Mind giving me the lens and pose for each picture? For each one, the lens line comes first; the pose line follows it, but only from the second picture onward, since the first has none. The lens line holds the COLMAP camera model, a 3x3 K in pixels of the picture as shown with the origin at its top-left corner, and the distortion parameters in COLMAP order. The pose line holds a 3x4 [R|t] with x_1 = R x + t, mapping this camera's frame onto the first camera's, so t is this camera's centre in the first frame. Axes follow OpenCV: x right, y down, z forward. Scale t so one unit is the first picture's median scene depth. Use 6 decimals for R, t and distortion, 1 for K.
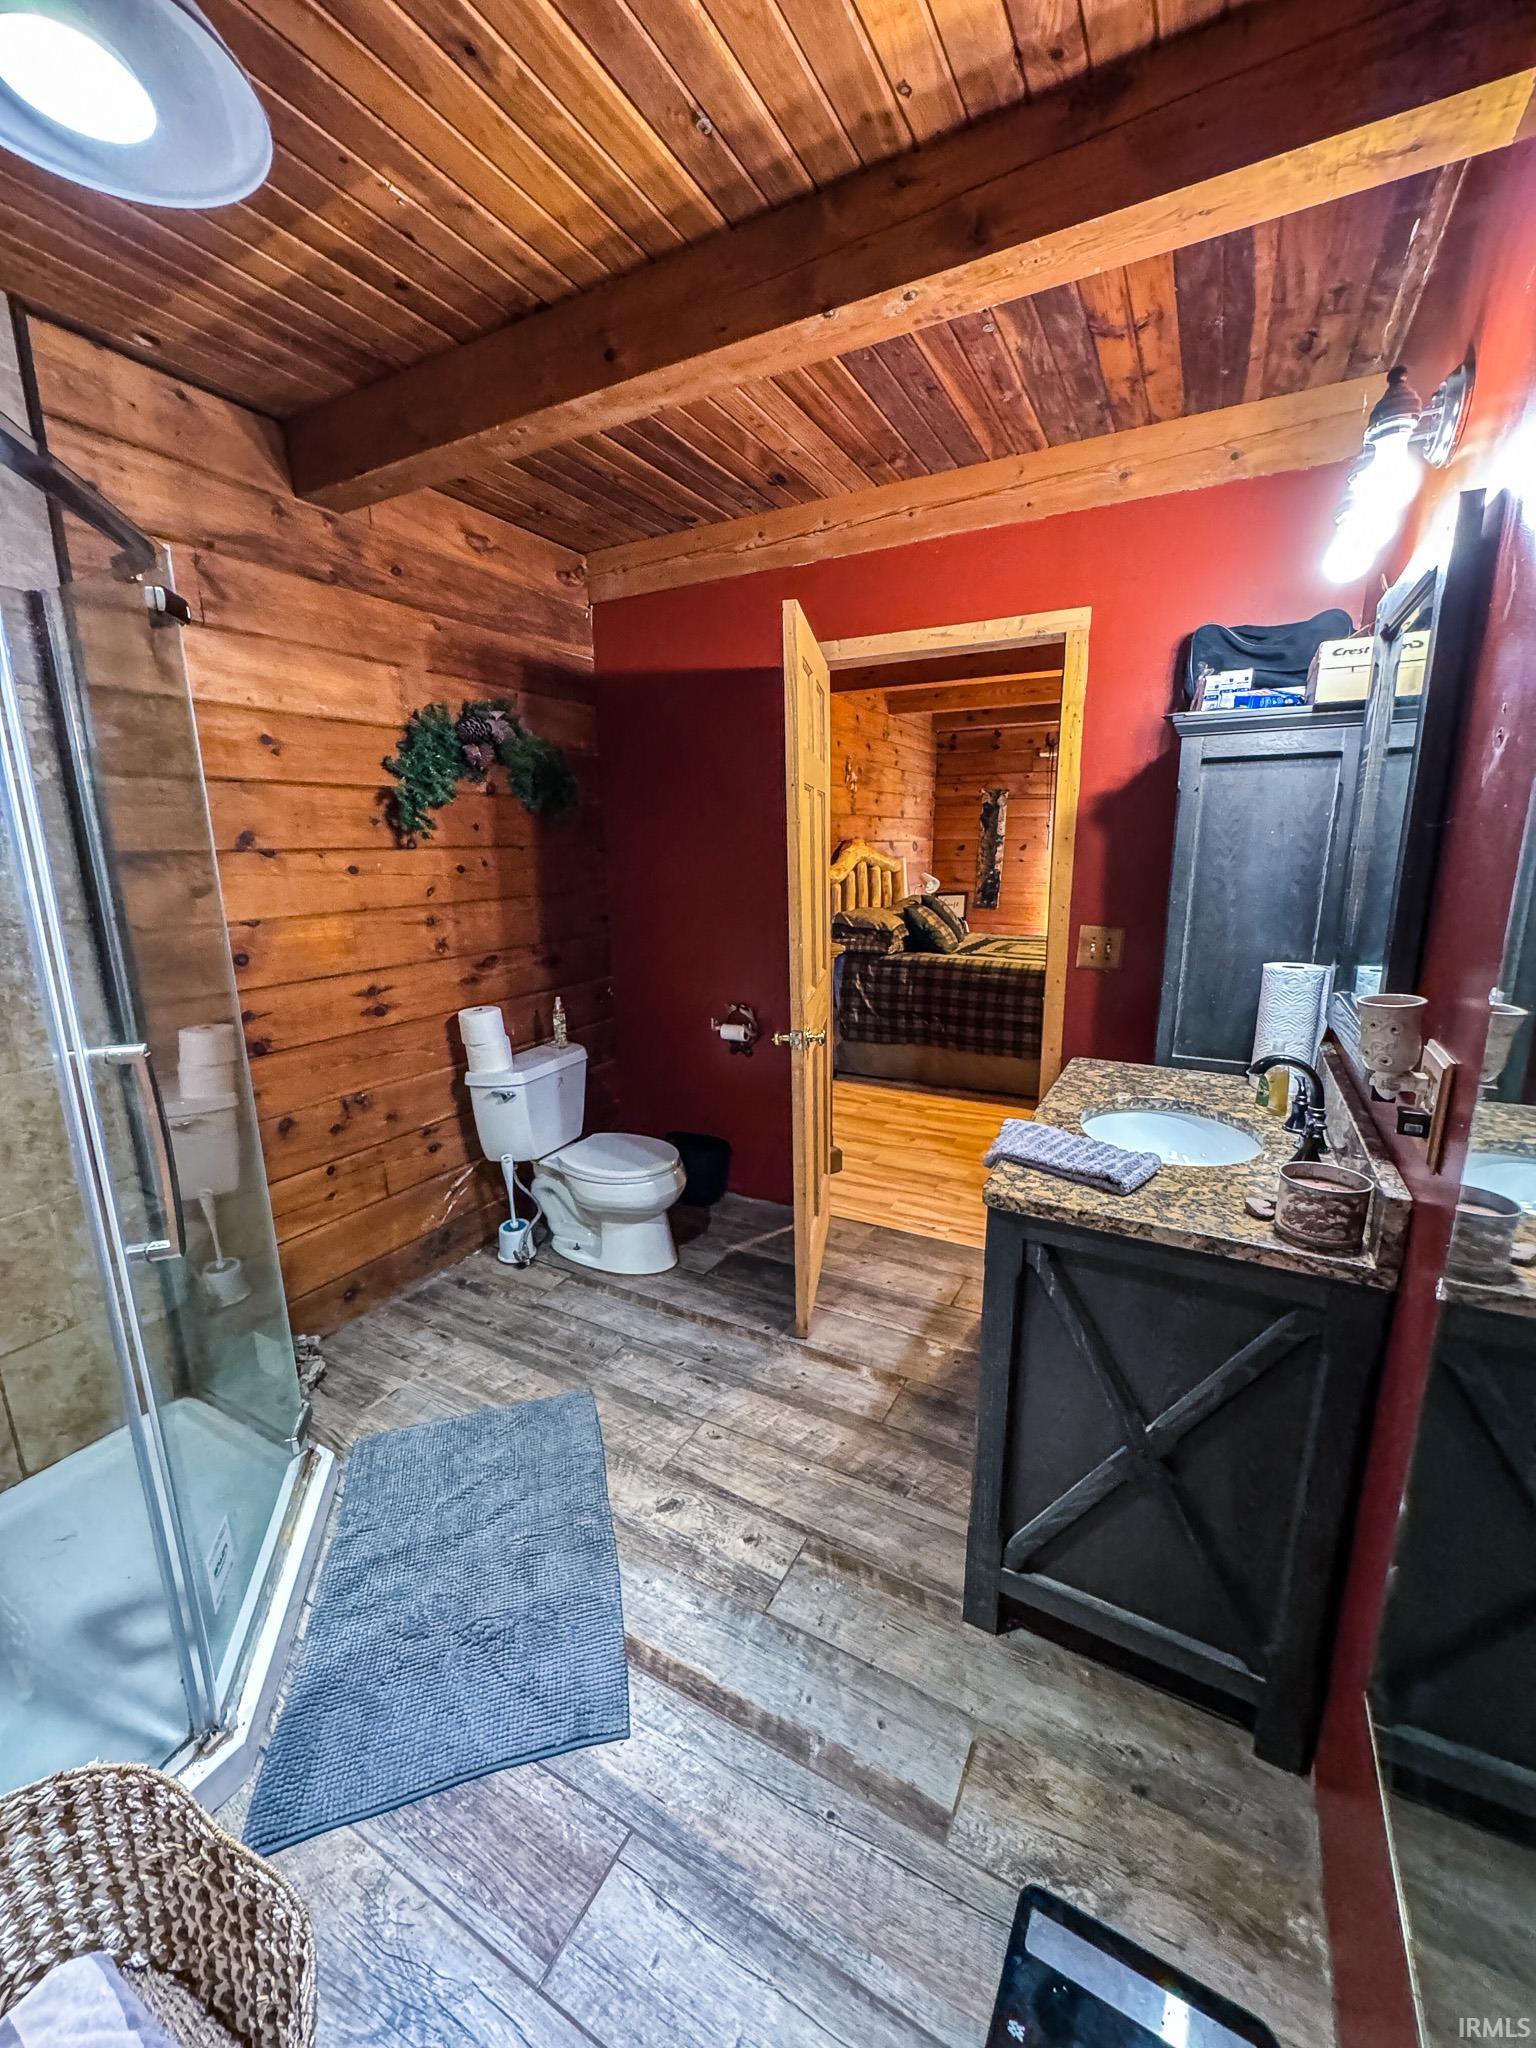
lens RADIAL K [[812.0, 0, 772.0], [0, 812.0, 1020.1], [0, 0, 1]] dist [-0.004273, 0.000136]
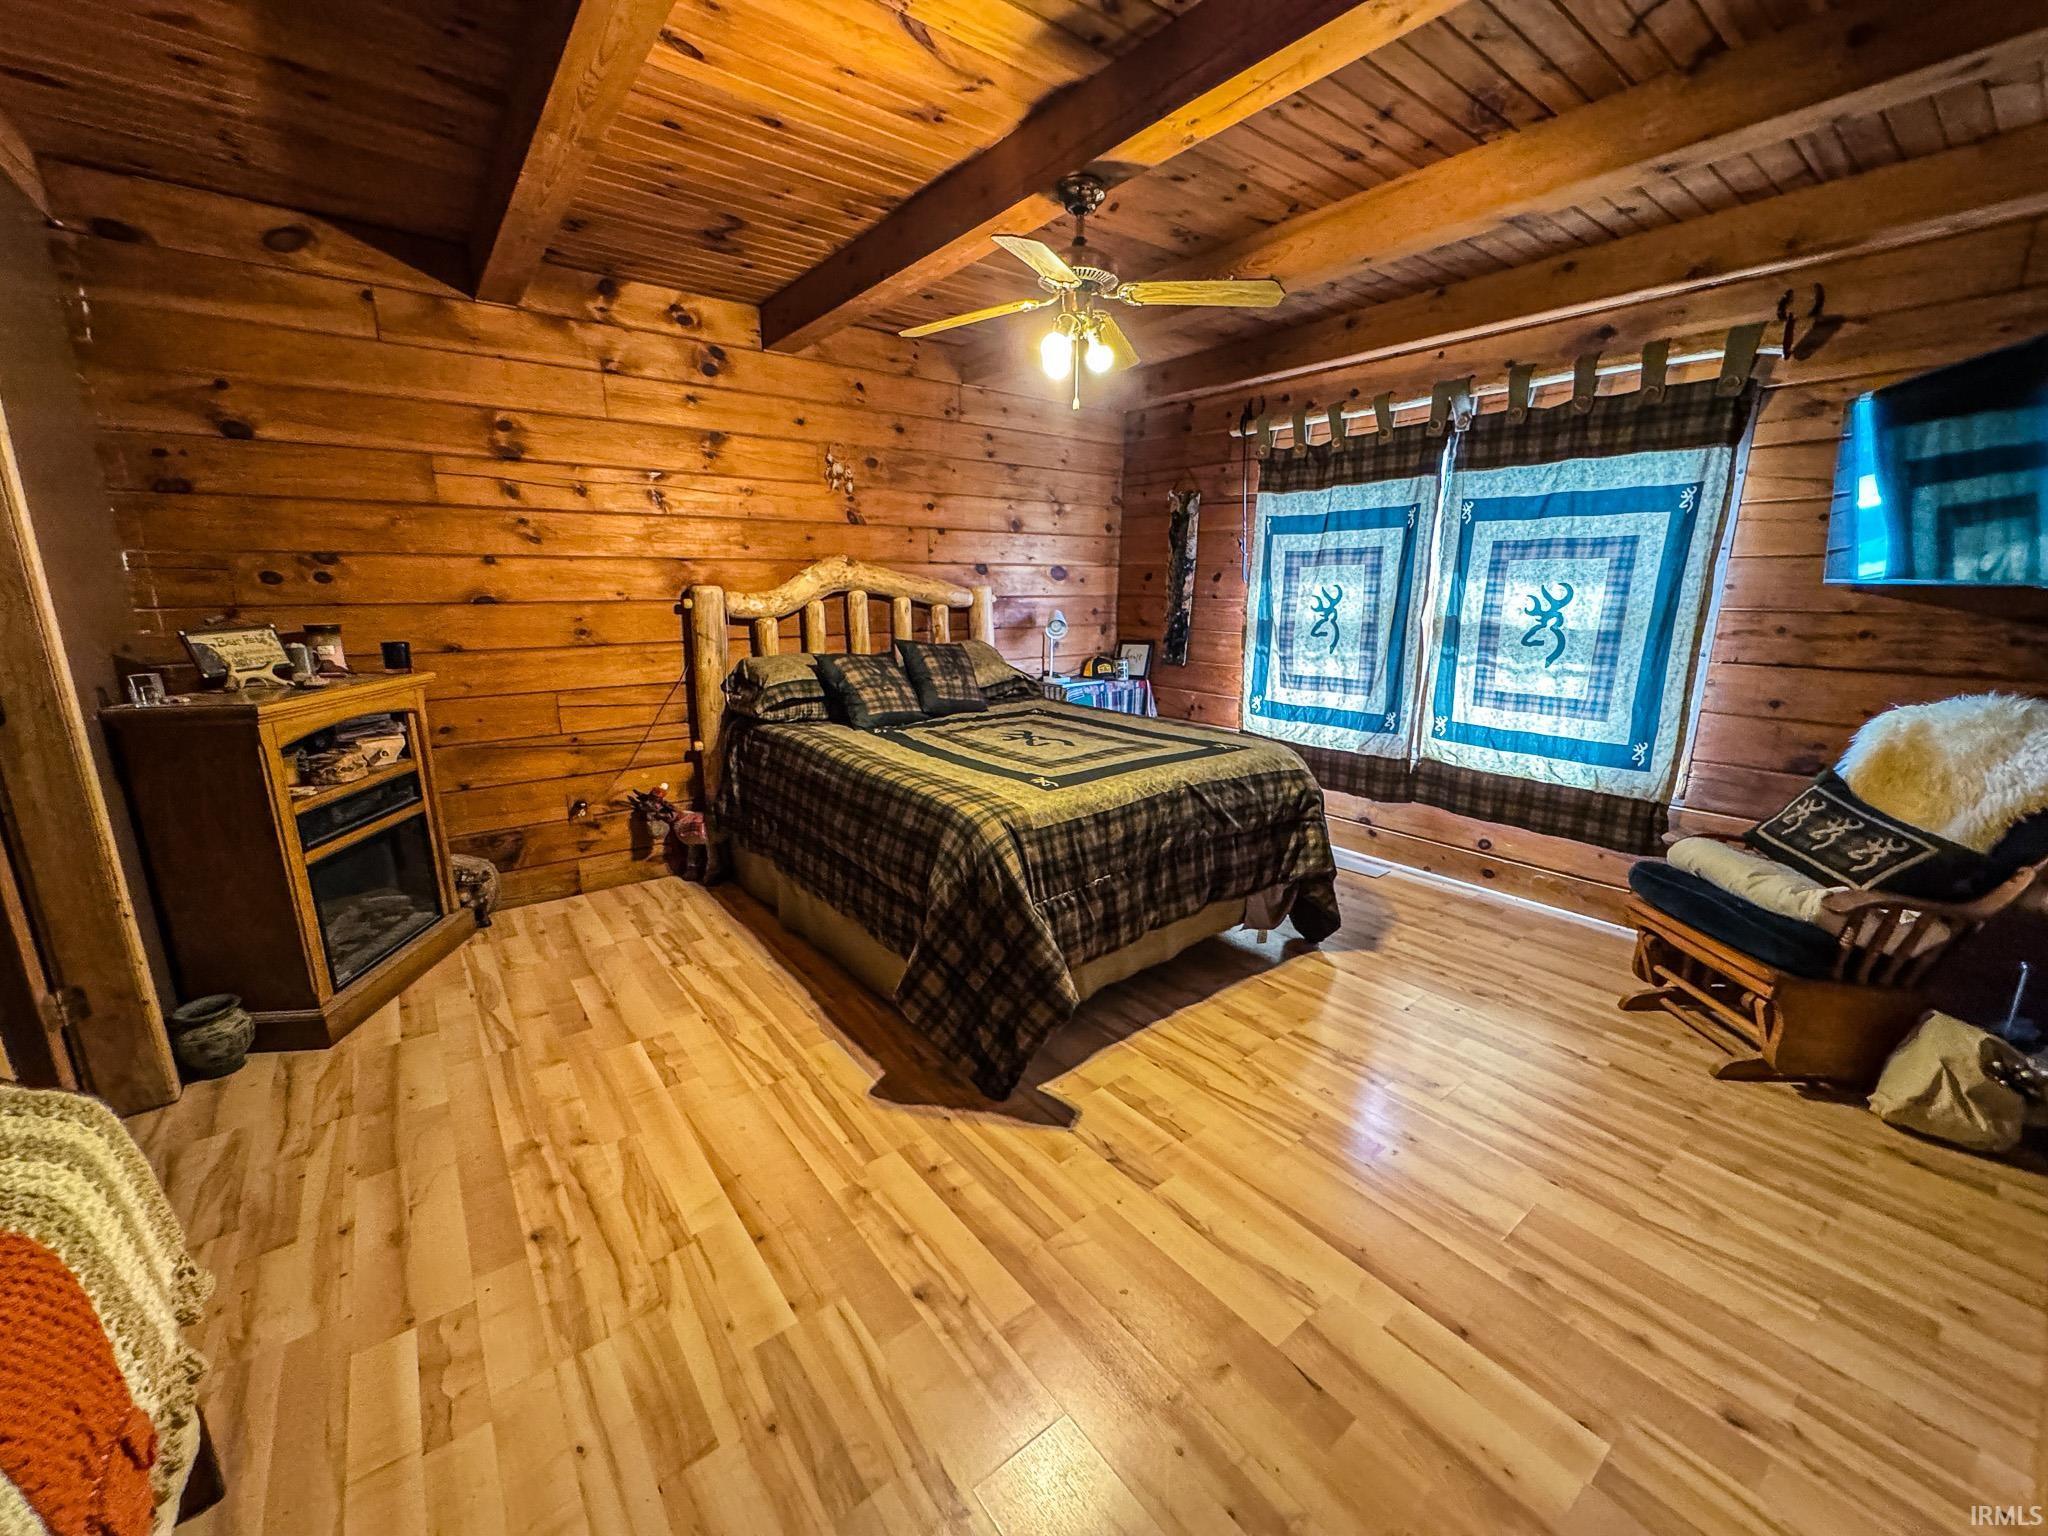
lens RADIAL K [[812.0, 0, 1022.5], [0, 812.0, 766.4], [0, 0, 1]] dist [-0.004273, 0.000136]
pose [[0.916955, 0.101609, -0.385835, 0.645521], [-0.097664, 0.994771, 0.029869, -0.090691], [0.386853, 0.010293, 0.922084, 0.474964]]
